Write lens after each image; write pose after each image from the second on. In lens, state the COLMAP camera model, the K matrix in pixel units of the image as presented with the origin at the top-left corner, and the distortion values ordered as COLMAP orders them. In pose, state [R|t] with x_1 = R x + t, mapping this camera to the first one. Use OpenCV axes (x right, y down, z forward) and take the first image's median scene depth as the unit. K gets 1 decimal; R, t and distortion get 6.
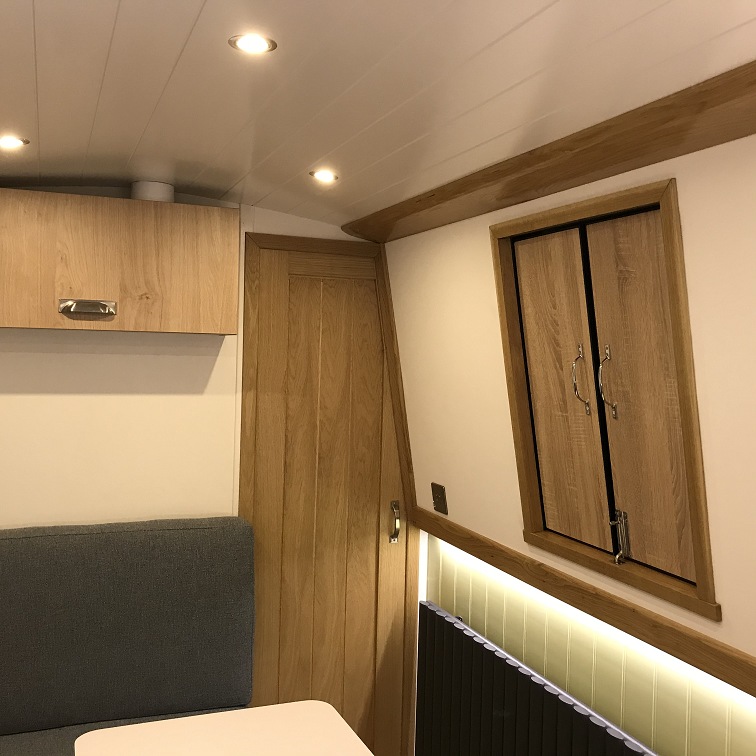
lens RADIAL K [[827.7, 0, 388.7], [0, 827.7, 362.4], [0, 0, 1]] dist [0.169150, -0.626144]
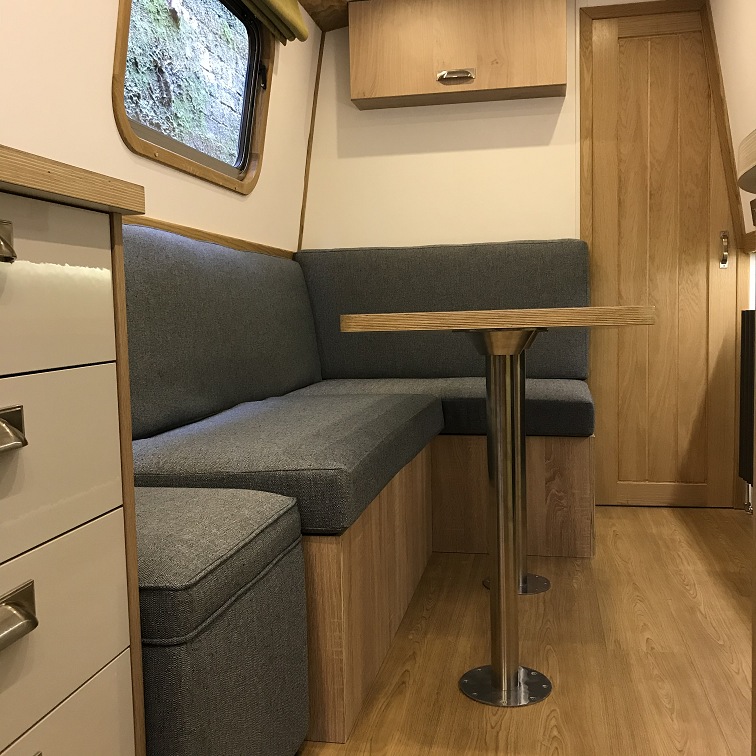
lens RADIAL K [[822.4, 0, 390.6], [0, 822.4, 375.5], [0, 0, 1]] dist [0.033251, -0.049423]
pose [[0.841109, -0.004507, -0.540846, 0.246176], [0.036997, 0.998102, 0.049220, 0.309358], [0.539598, -0.061409, 0.839680, -0.201797]]
